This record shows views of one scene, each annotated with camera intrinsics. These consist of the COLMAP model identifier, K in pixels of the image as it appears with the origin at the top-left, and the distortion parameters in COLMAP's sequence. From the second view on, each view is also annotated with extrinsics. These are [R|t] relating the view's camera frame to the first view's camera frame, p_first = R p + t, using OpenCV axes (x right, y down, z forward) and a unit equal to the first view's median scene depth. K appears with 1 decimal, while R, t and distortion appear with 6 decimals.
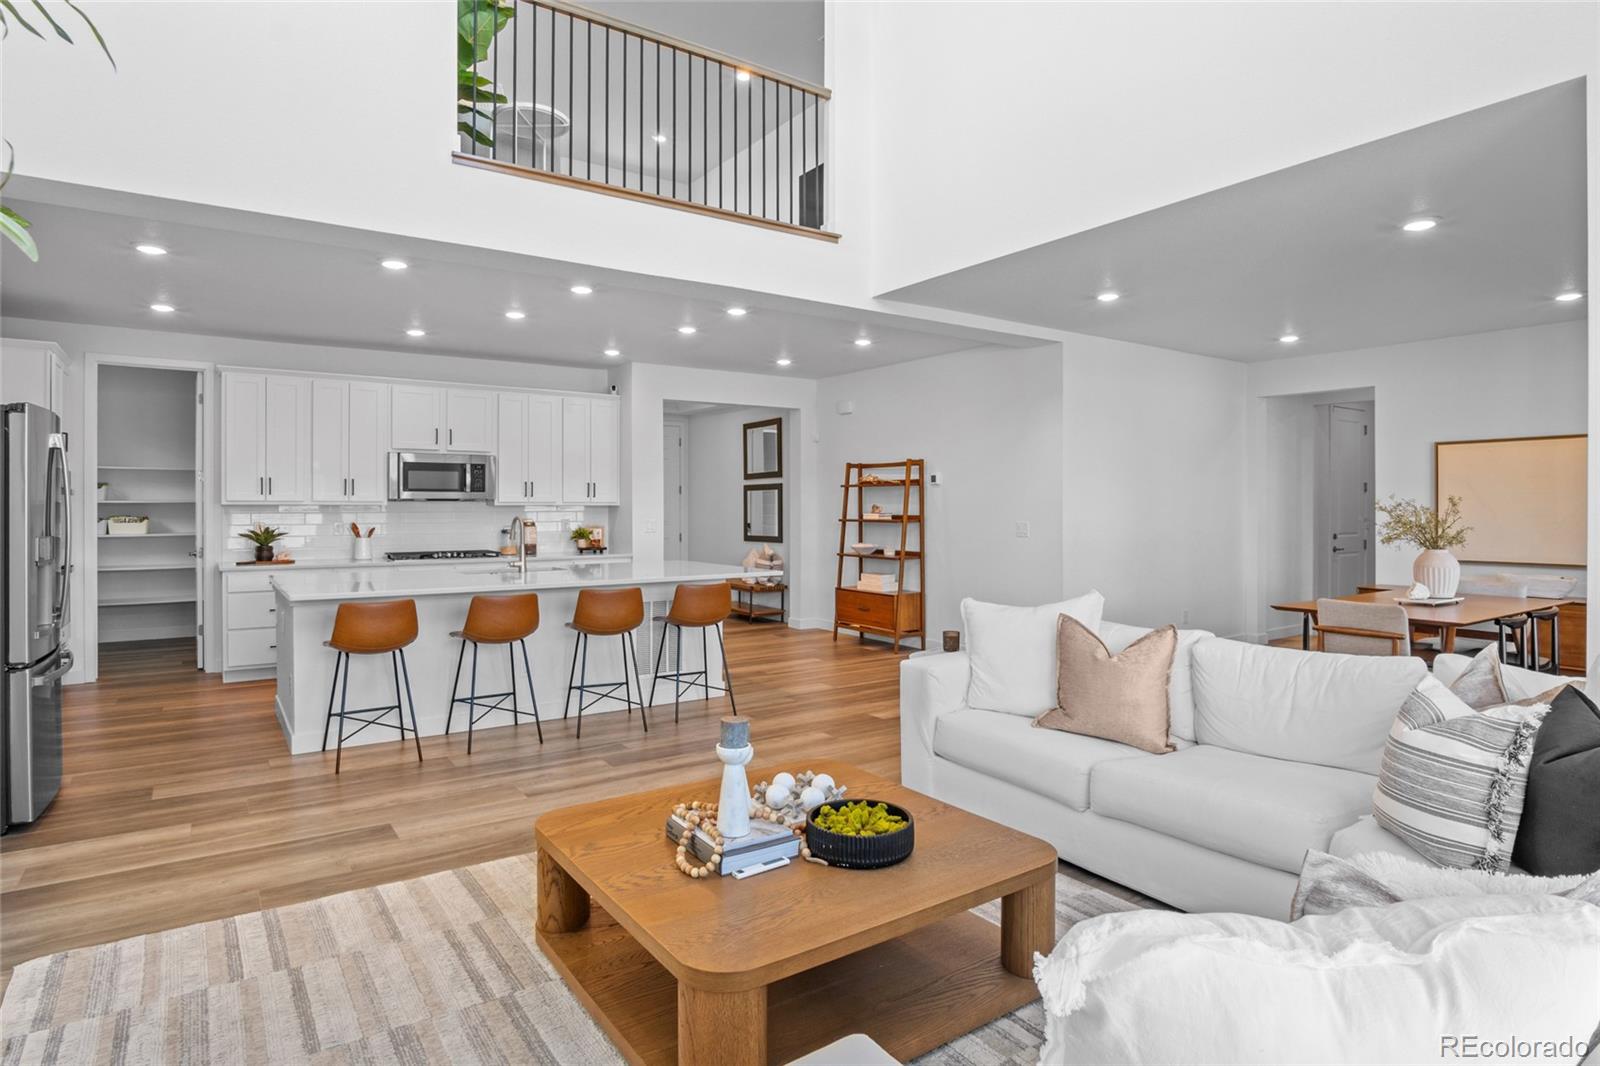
lens RADIAL K [[868.7, 0, 797.0], [0, 868.7, 508.9], [0, 0, 1]] dist [-0.035110, 0.009317]
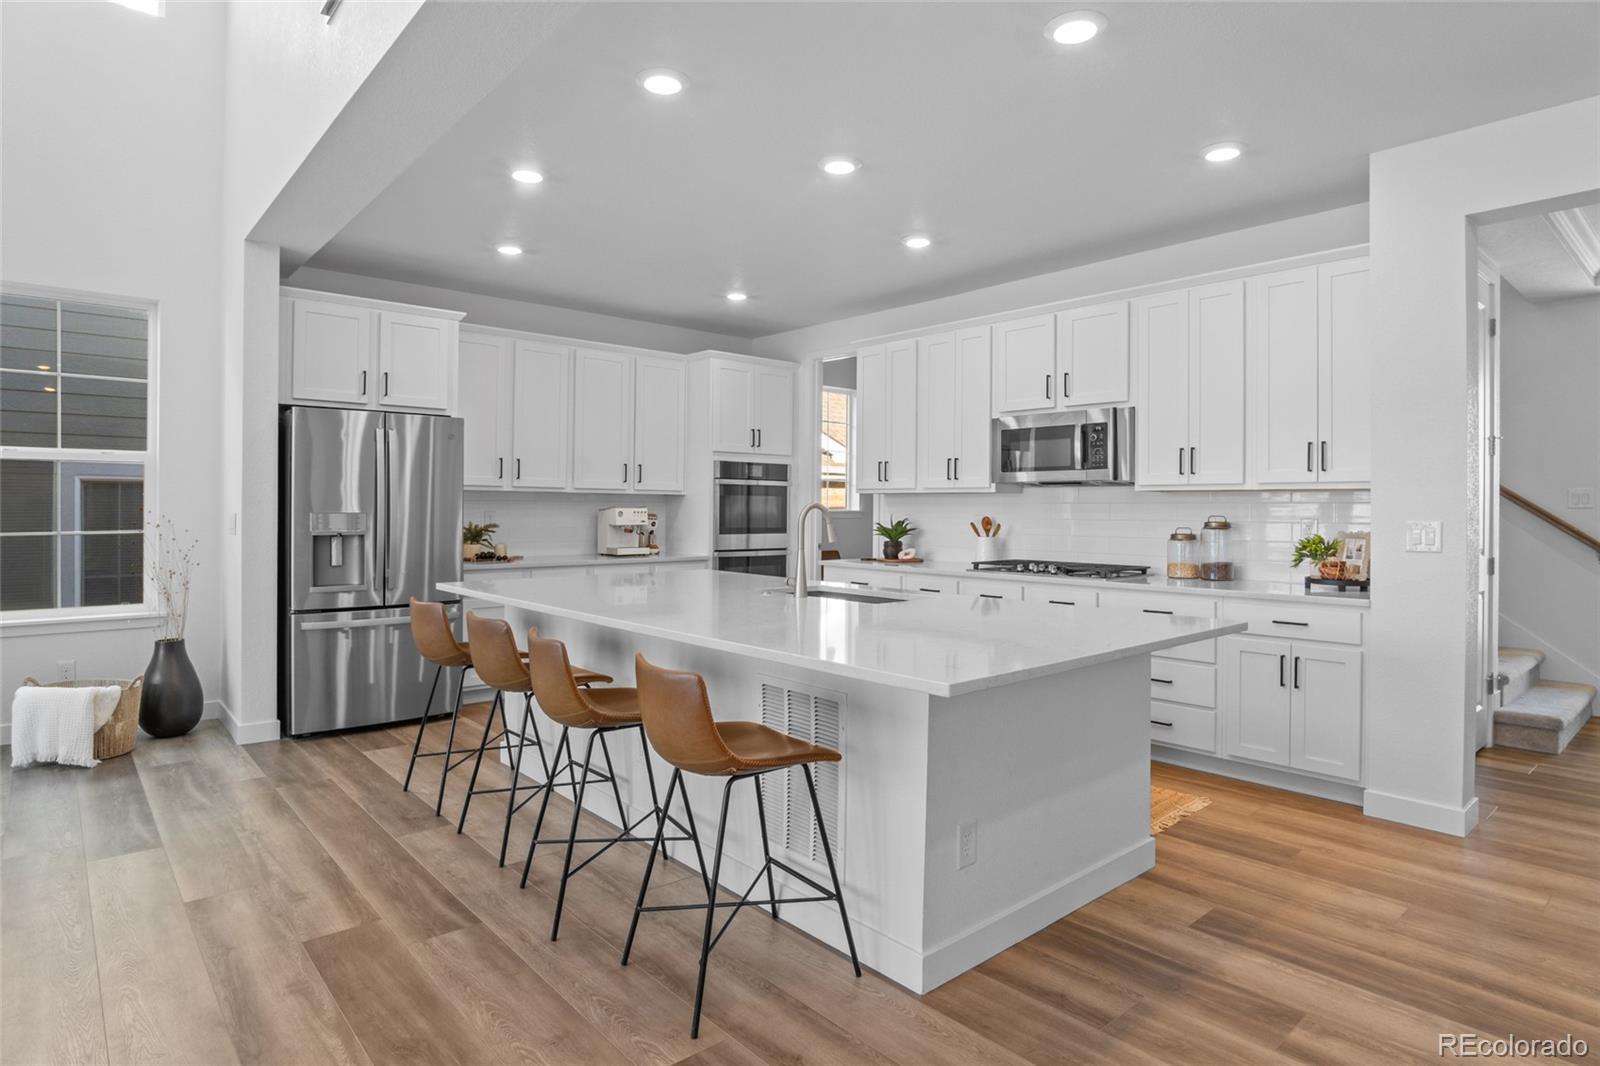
lens RADIAL K [[874.2, 0, 802.1], [0, 874.2, 507.2], [0, 0, 1]] dist [-0.025967, 0.000592]
pose [[0.117733, -0.001656, -0.993044, 0.221642], [-0.008486, 0.999960, -0.002673, 0.010758], [0.993009, 0.008742, 0.117714, 0.742548]]
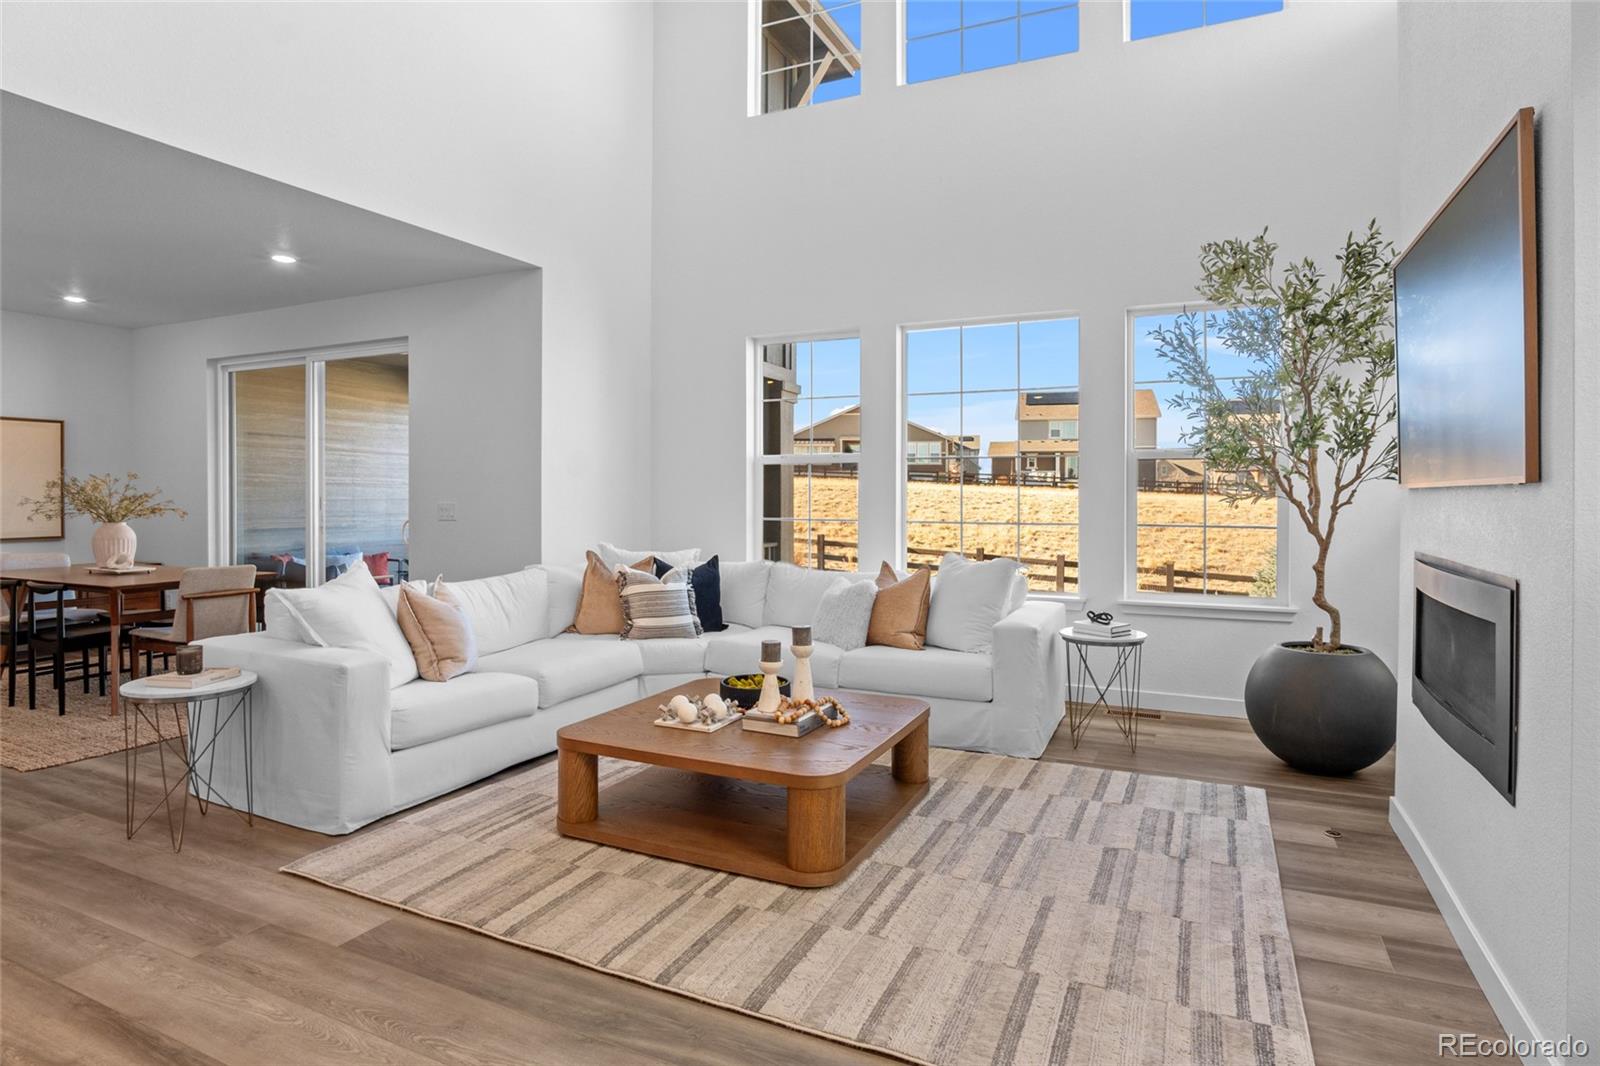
lens RADIAL K [[868.7, 0, 797.0], [0, 868.7, 508.9], [0, 0, 1]] dist [-0.035110, 0.009317]
pose [[-0.495967, -0.015746, 0.868199, -0.412468], [-0.000086, 0.999836, 0.018084, 0.007694], [-0.868342, 0.008894, -0.495887, 0.542033]]
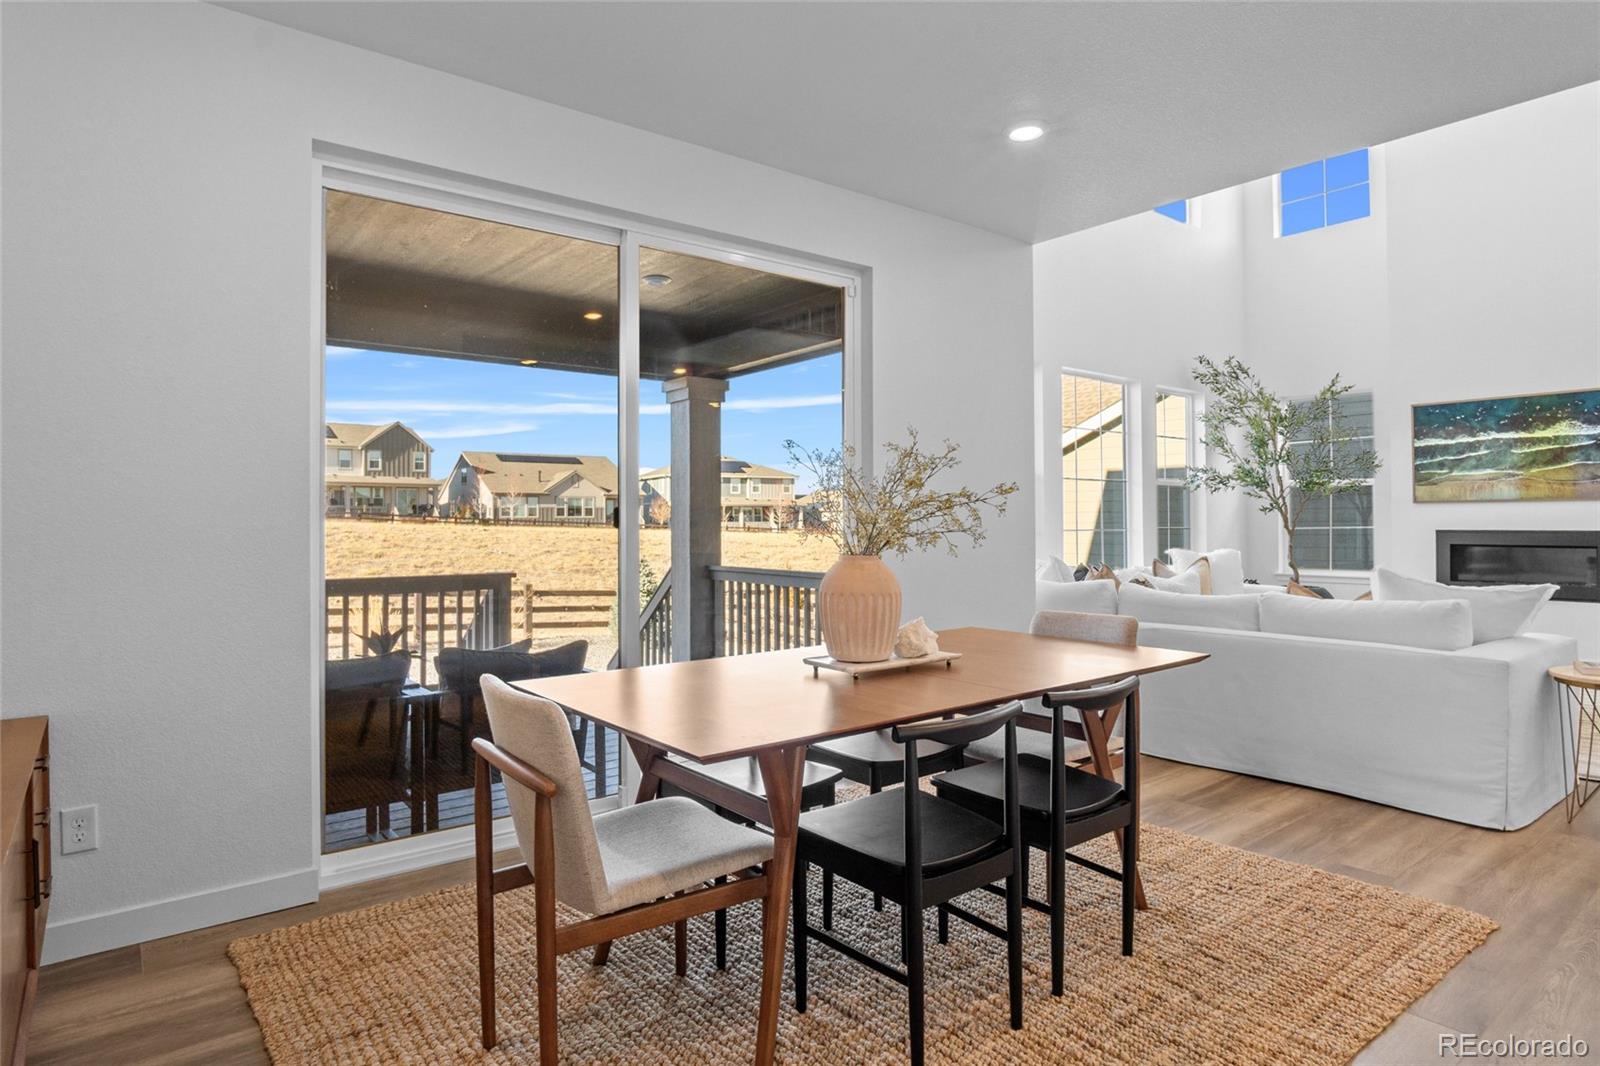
lens RADIAL K [[887.9, 0, 802.3], [0, 887.9, 508.3], [0, 0, 1]] dist [-0.025070, 0.002179]
pose [[-0.998464, 0.003255, -0.055313, 0.543716], [0.003893, 0.999927, -0.011443, 0.019243], [0.055272, -0.011641, -0.998403, 1.015951]]
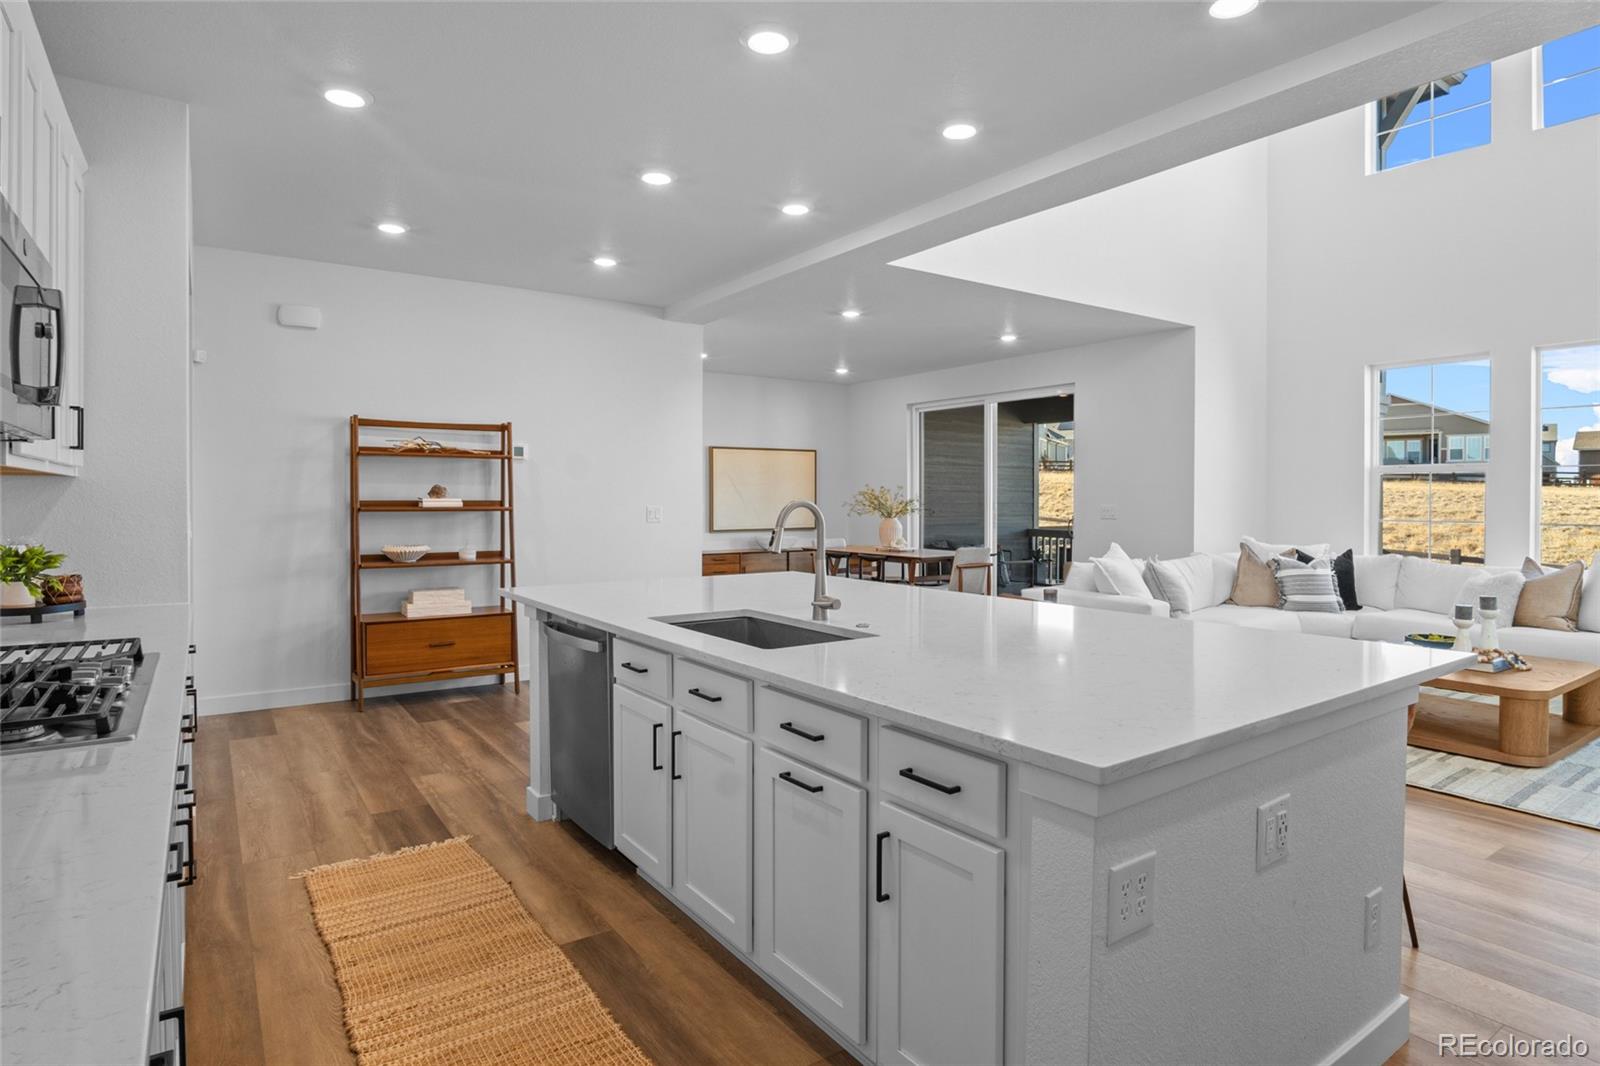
lens RADIAL K [[868.7, 0, 797.0], [0, 868.7, 508.9], [0, 0, 1]] dist [-0.035110, 0.009317]
pose [[0.000028, -0.013239, 0.999912, -0.628048], [0.001828, 0.999911, 0.013238, 0.005693], [-0.999998, 0.001828, 0.000052, 0.807994]]
